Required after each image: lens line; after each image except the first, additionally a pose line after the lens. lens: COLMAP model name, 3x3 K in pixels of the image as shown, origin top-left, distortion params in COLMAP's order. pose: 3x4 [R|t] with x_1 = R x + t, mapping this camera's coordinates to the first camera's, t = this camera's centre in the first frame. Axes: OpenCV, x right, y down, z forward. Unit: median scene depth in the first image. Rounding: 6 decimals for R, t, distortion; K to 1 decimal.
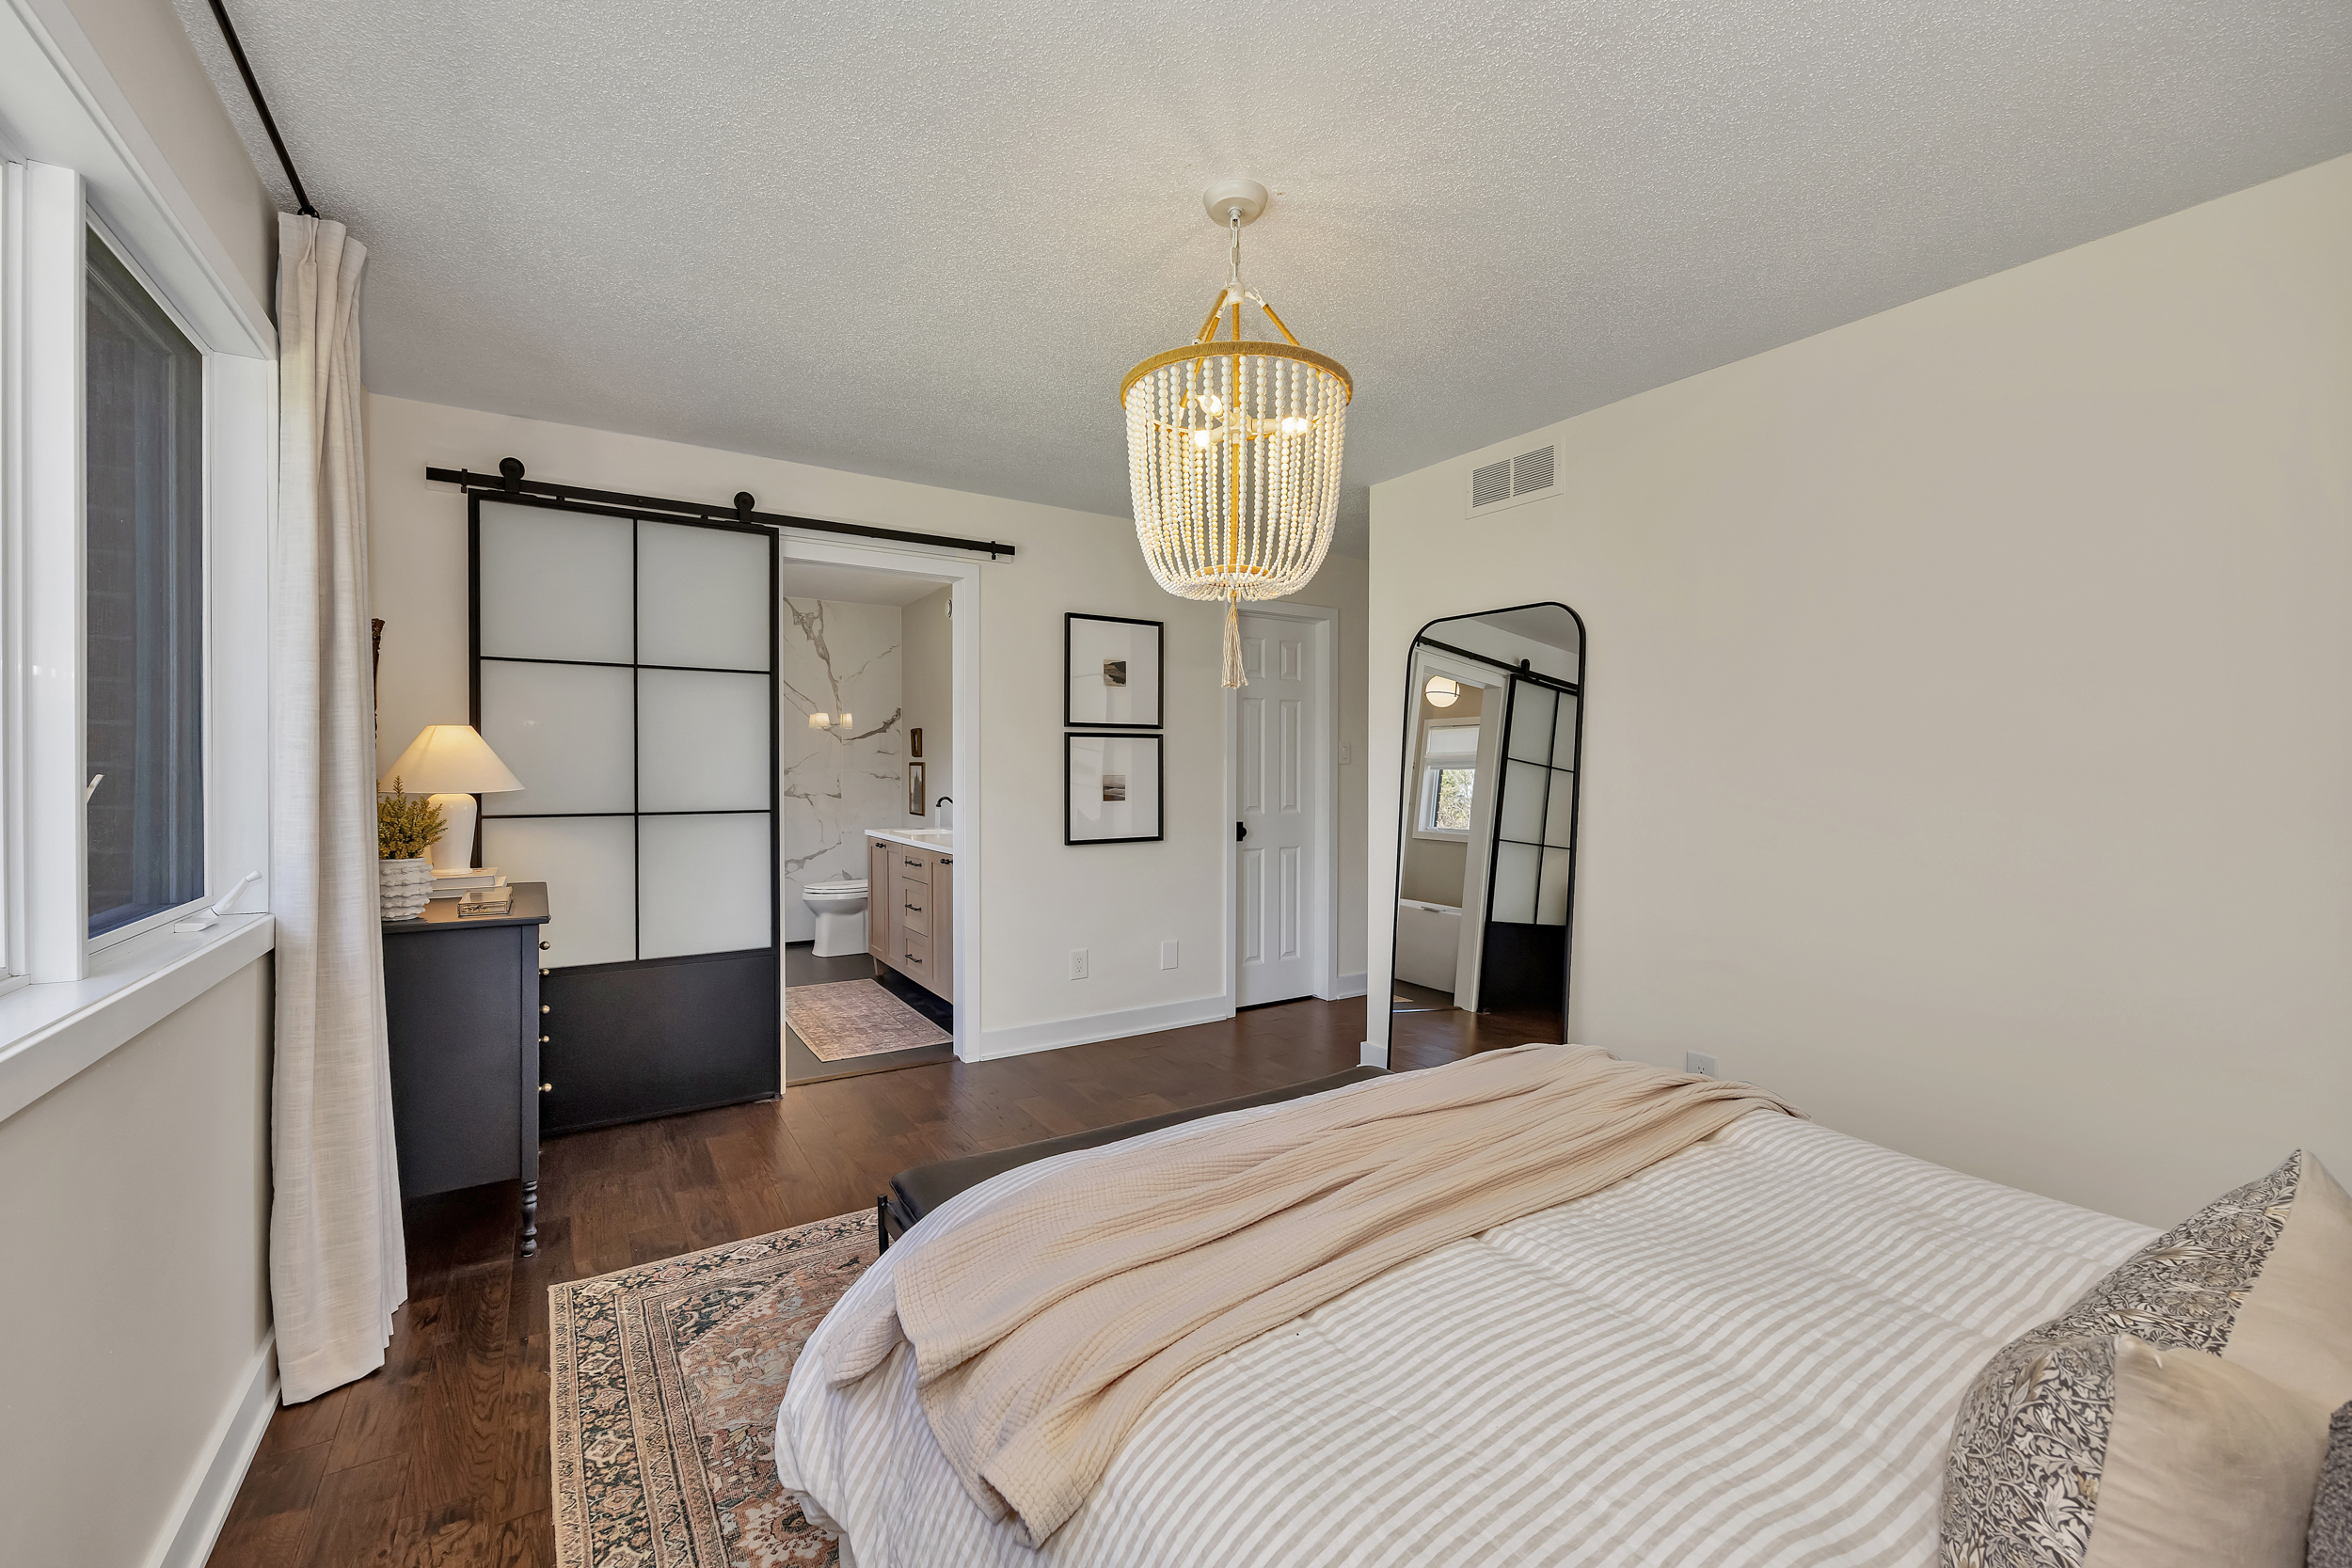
lens RADIAL K [[929.6, 0, 1182.7], [0, 929.6, 794.9], [0, 0, 1]] dist [-0.004163, -0.000054]
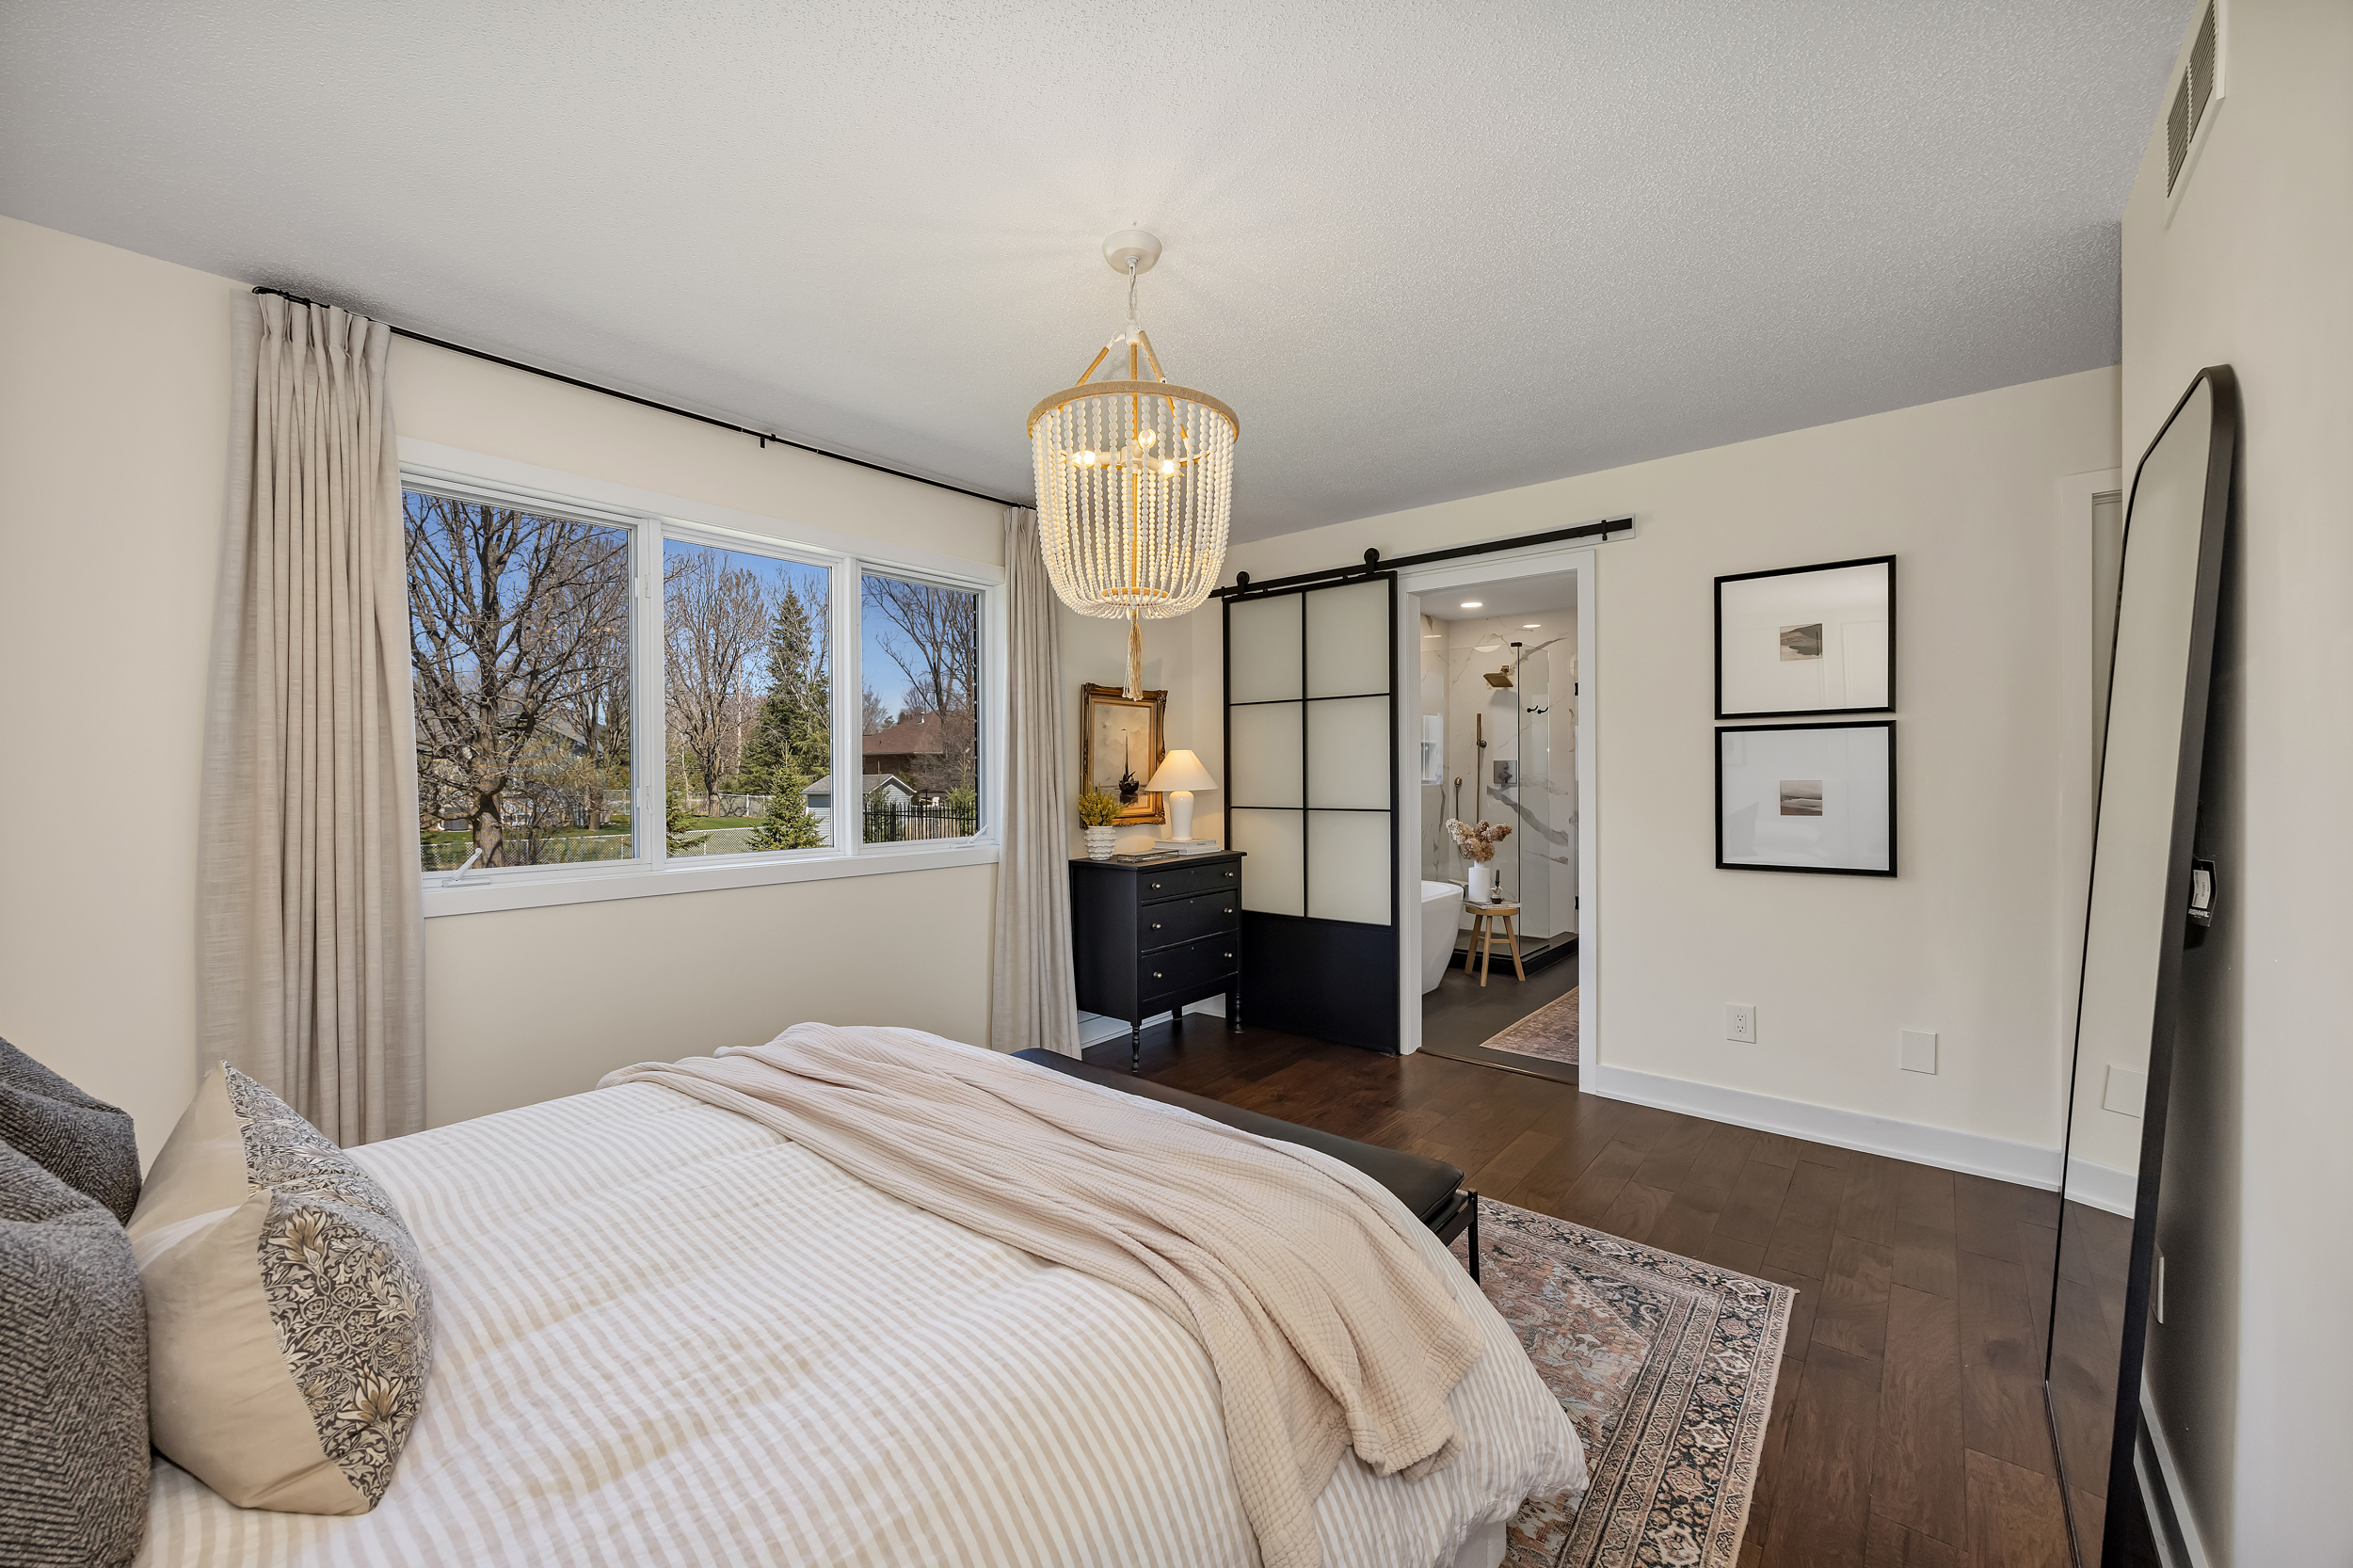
lens RADIAL K [[930.1, 0, 1183.7], [0, 930.1, 770.8], [0, 0, 1]] dist [-0.004163, -0.000054]
pose [[0.296997, -0.006578, -0.954856, 0.573356], [-0.019886, 0.999717, -0.013073, -0.011550], [0.954671, 0.022870, 0.296782, 0.375882]]
